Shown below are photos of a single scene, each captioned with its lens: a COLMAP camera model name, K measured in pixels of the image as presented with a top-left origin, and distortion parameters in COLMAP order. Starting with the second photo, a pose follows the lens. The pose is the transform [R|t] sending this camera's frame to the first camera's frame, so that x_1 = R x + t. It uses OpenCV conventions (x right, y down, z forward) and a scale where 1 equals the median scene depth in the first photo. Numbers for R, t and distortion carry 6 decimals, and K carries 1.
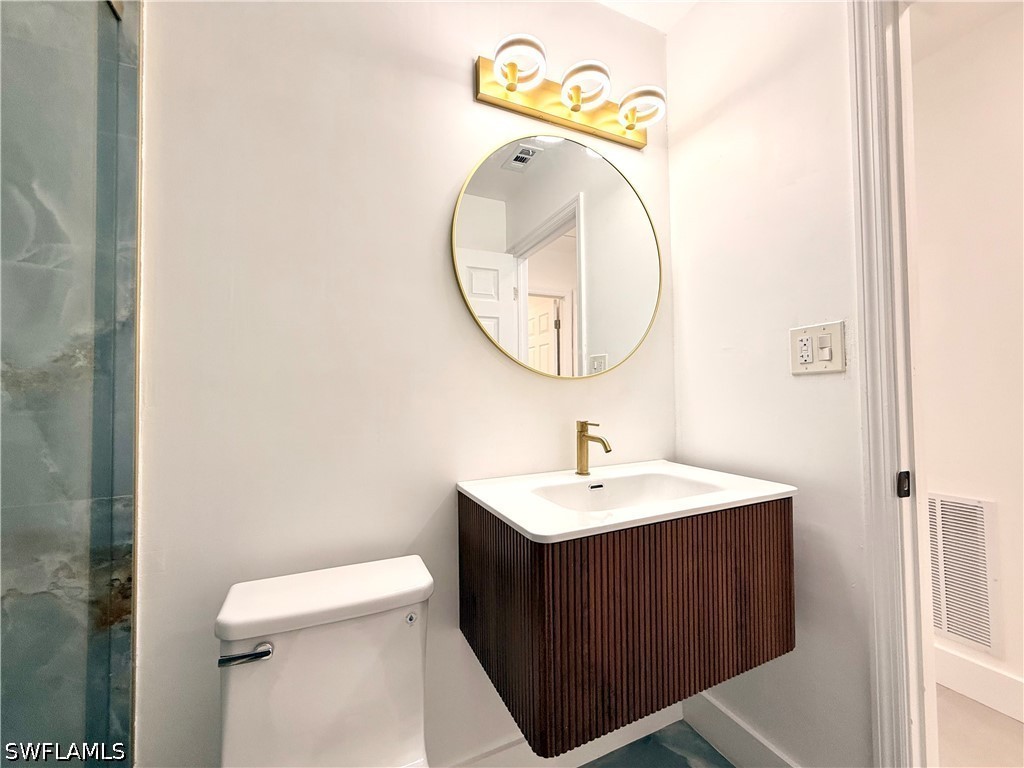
lens RADIAL K [[408.9, 0, 511.1], [0, 408.9, 385.9], [0, 0, 1]] dist [-0.001770, 0.000627]
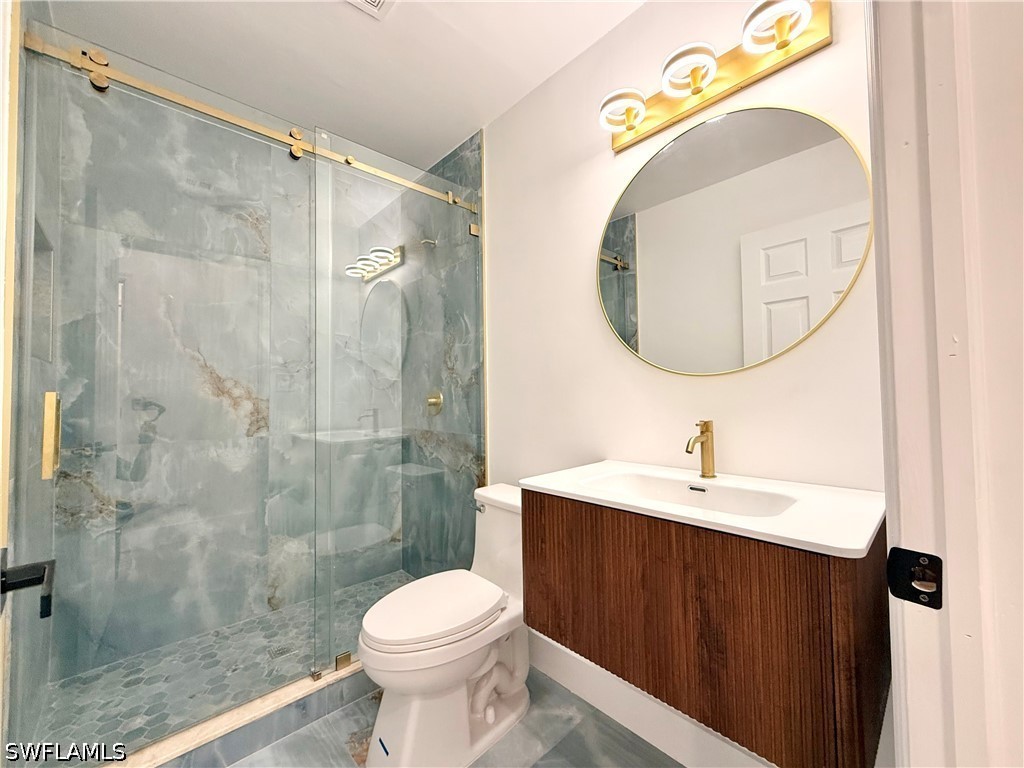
lens RADIAL K [[408.9, 0, 507.3], [0, 408.9, 387.9], [0, 0, 1]] dist [-0.001770, 0.000627]
pose [[0.304902, -0.010622, -0.952324, 1.395919], [0.030256, 0.999541, -0.001462, -0.000287], [0.951903, -0.028367, 0.305084, 0.418390]]
